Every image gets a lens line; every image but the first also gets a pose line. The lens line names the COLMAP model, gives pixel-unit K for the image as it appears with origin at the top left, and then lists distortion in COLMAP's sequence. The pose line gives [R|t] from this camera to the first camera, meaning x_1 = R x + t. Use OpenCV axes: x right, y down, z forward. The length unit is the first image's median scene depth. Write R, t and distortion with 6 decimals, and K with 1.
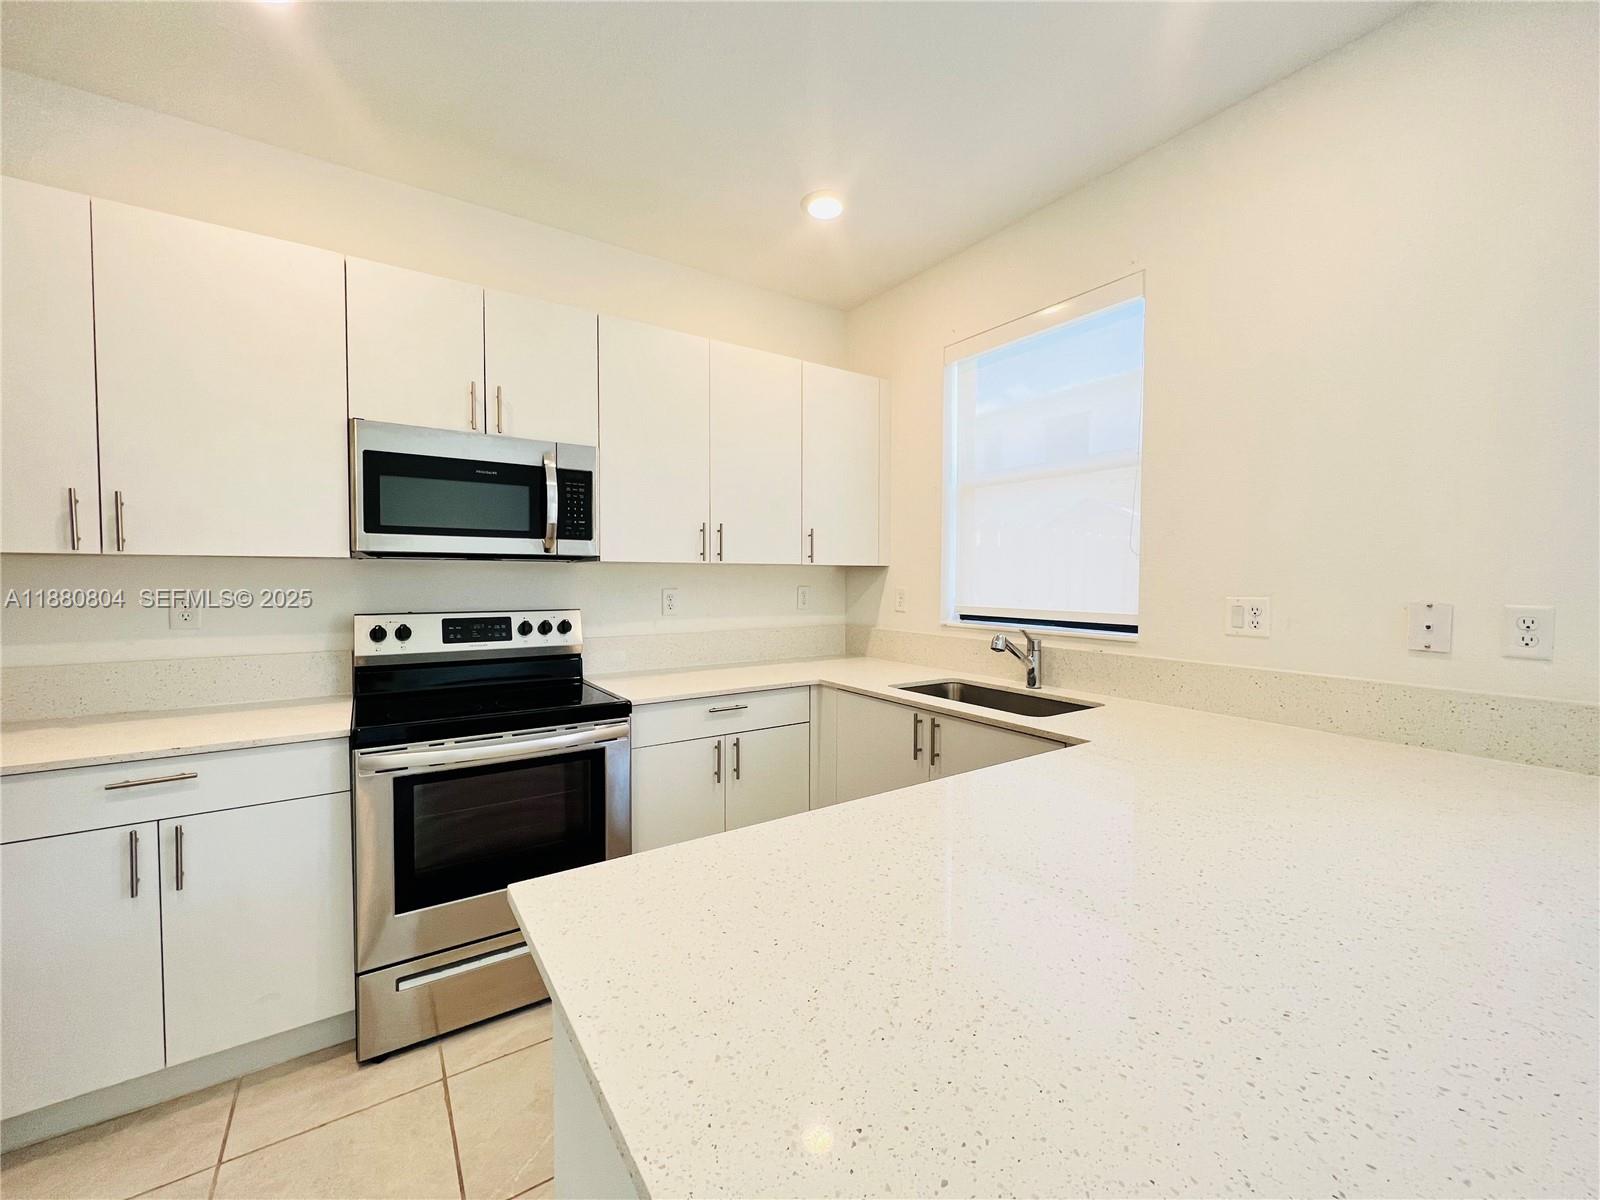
lens RADIAL K [[644.0, 0, 795.8], [0, 644.0, 594.3], [0, 0, 1]] dist [-0.001852, 0.000568]
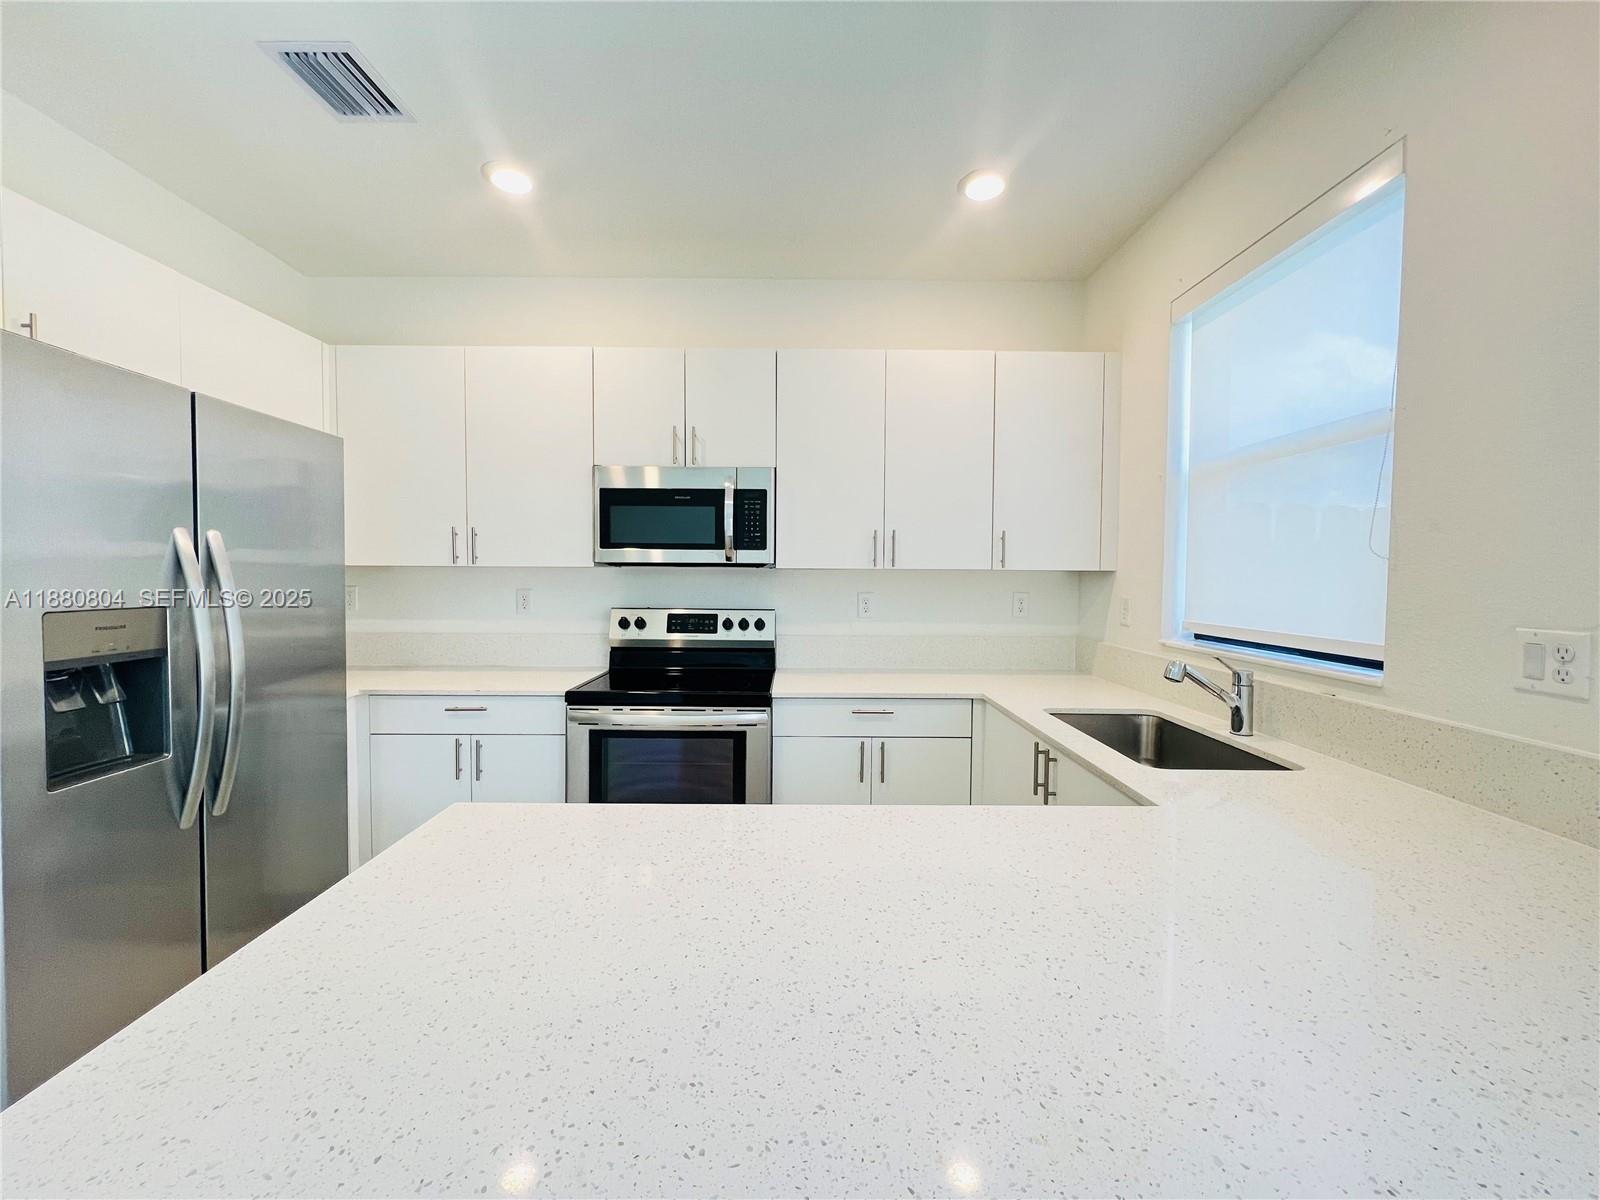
lens RADIAL K [[644.0, 0, 795.8], [0, 644.0, 594.3], [0, 0, 1]] dist [-0.001852, 0.000568]
pose [[0.832267, 0.022088, -0.553934, 0.384263], [-0.020409, 0.999749, 0.009201, -0.017896], [0.553999, 0.003648, 0.832509, 0.085110]]
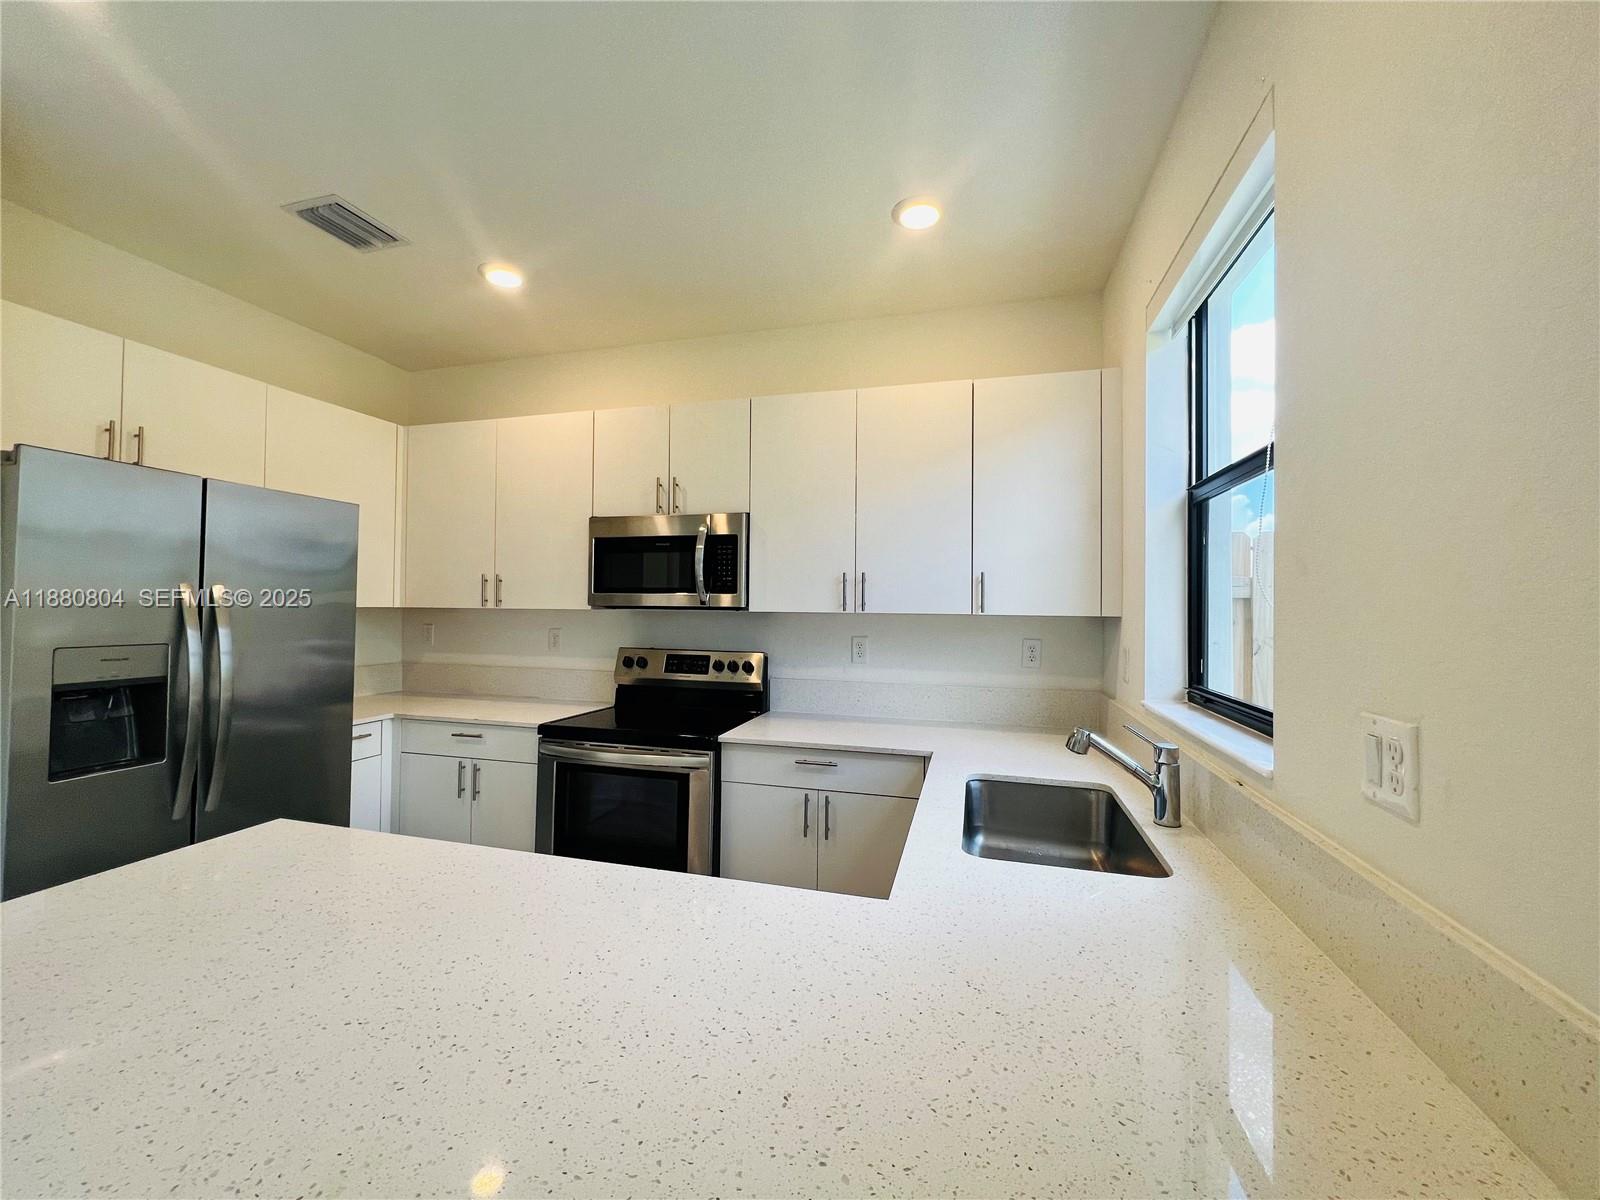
lens RADIAL K [[641.6, 0, 796.4], [0, 641.6, 594.3], [0, 0, 1]] dist [-0.002157, 0.000118]
pose [[0.646901, -0.010963, -0.762495, 0.671711], [-0.030182, 0.998745, -0.039966, -0.042675], [0.761976, 0.048868, 0.645758, 0.359377]]
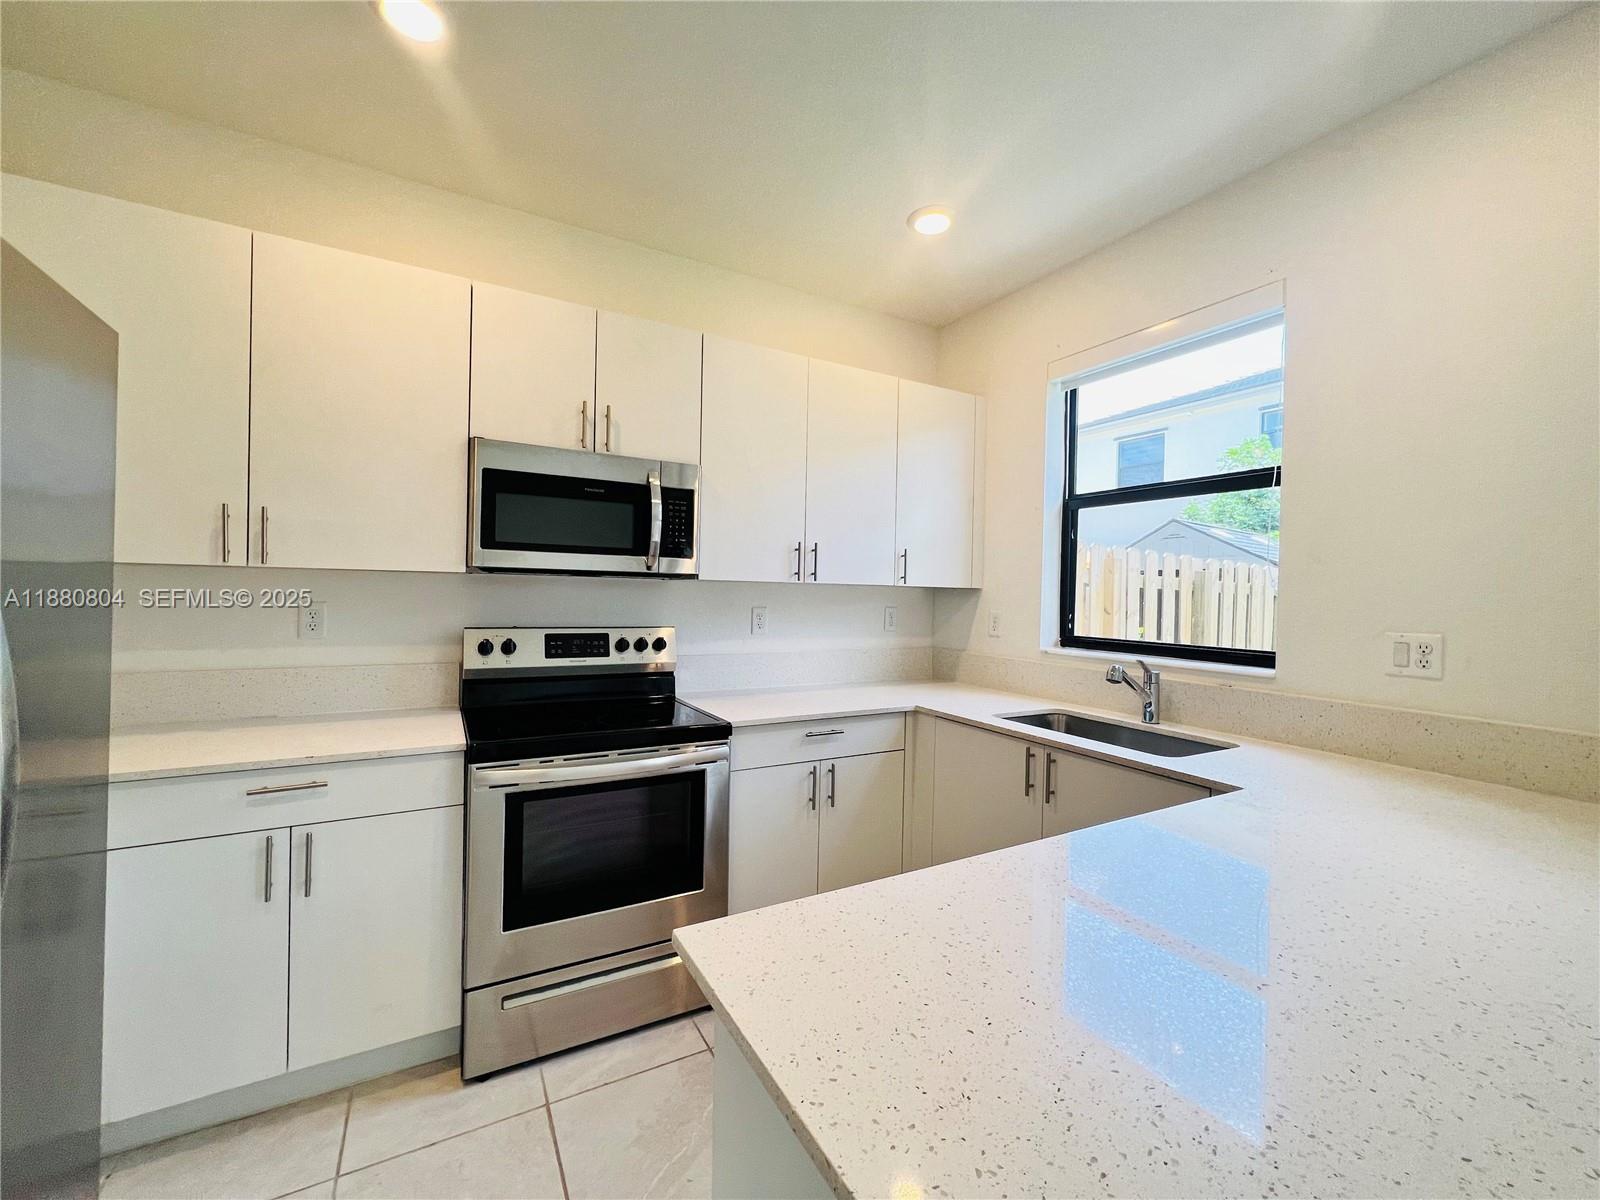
lens RADIAL K [[644.0, 0, 795.8], [0, 644.0, 594.3], [0, 0, 1]] dist [-0.001852, 0.000568]
pose [[0.996374, 0.019622, -0.082788, -0.077506], [-0.021712, 0.999466, -0.024417, -0.008301], [0.082265, 0.026126, 0.996268, 0.023619]]
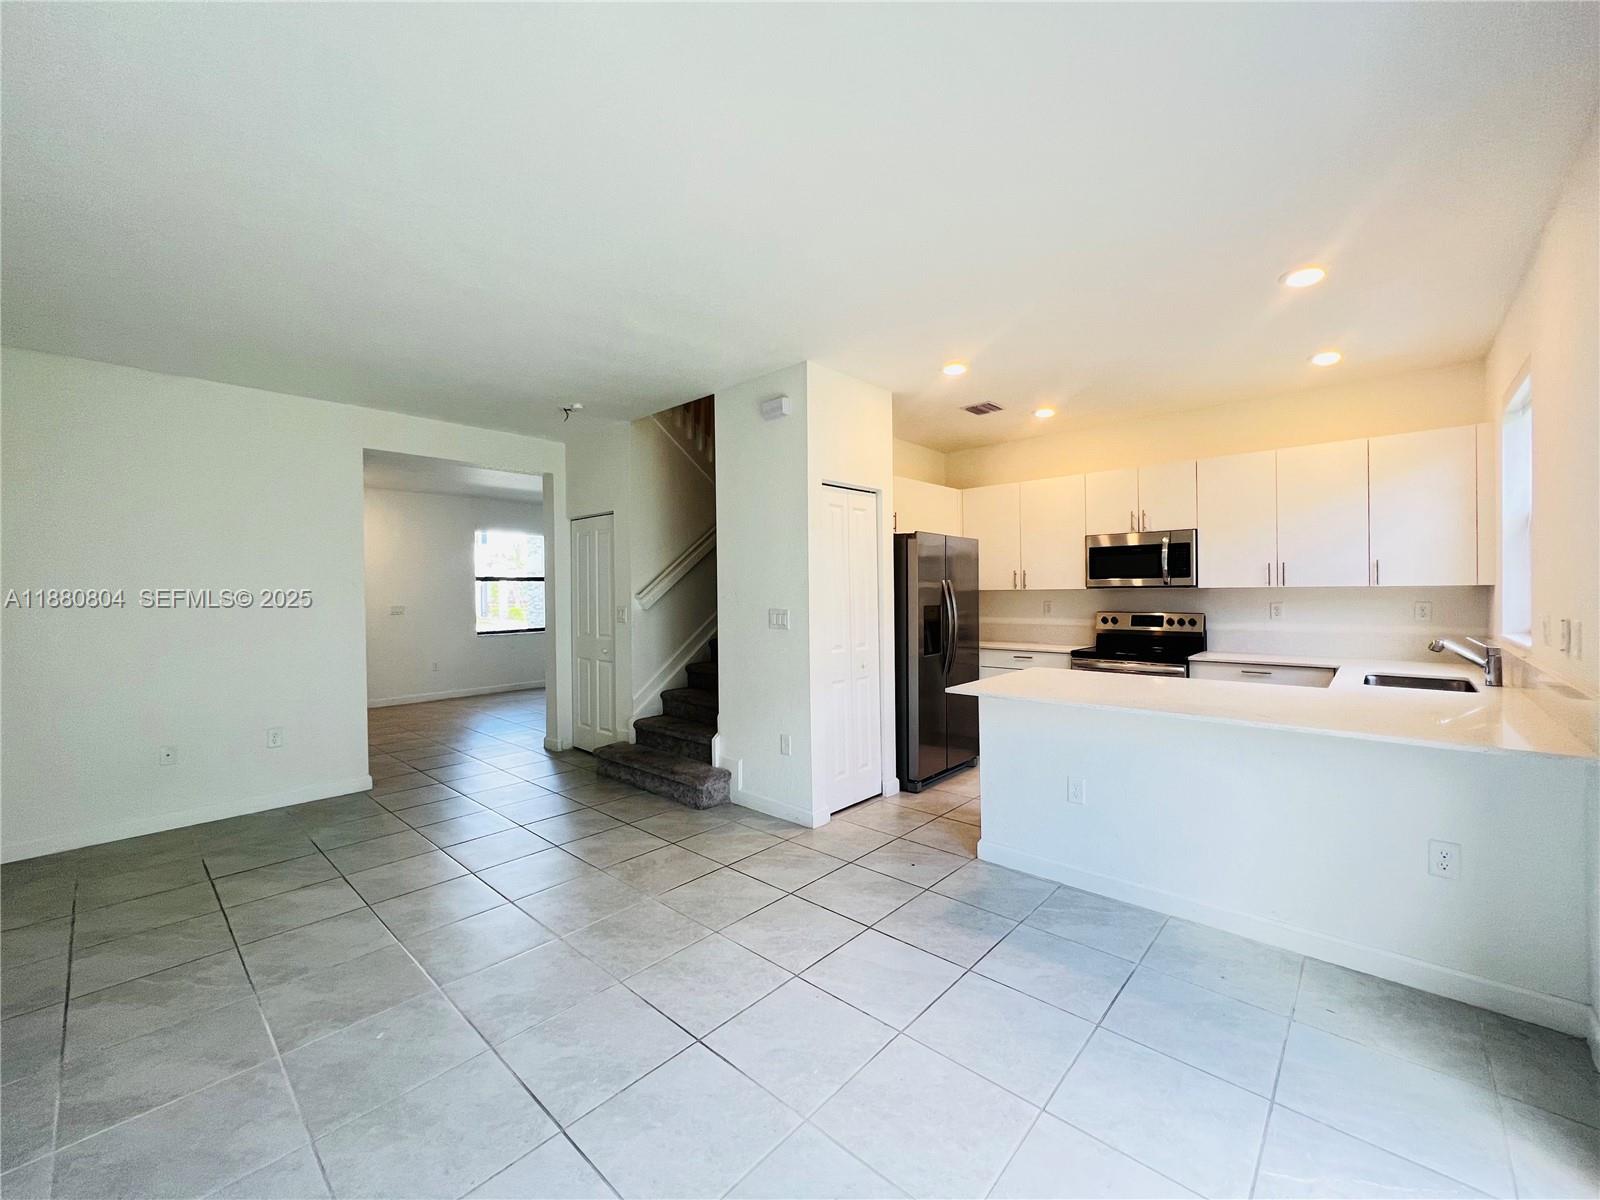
lens RADIAL K [[641.6, 0, 796.4], [0, 641.6, 594.3], [0, 0, 1]] dist [-0.002157, 0.000118]
pose [[0.230555, -0.000623, -0.973059, 1.390225], [-0.015754, 0.999866, -0.004373, -0.005973], [0.972932, 0.016338, 0.230514, -0.655219]]
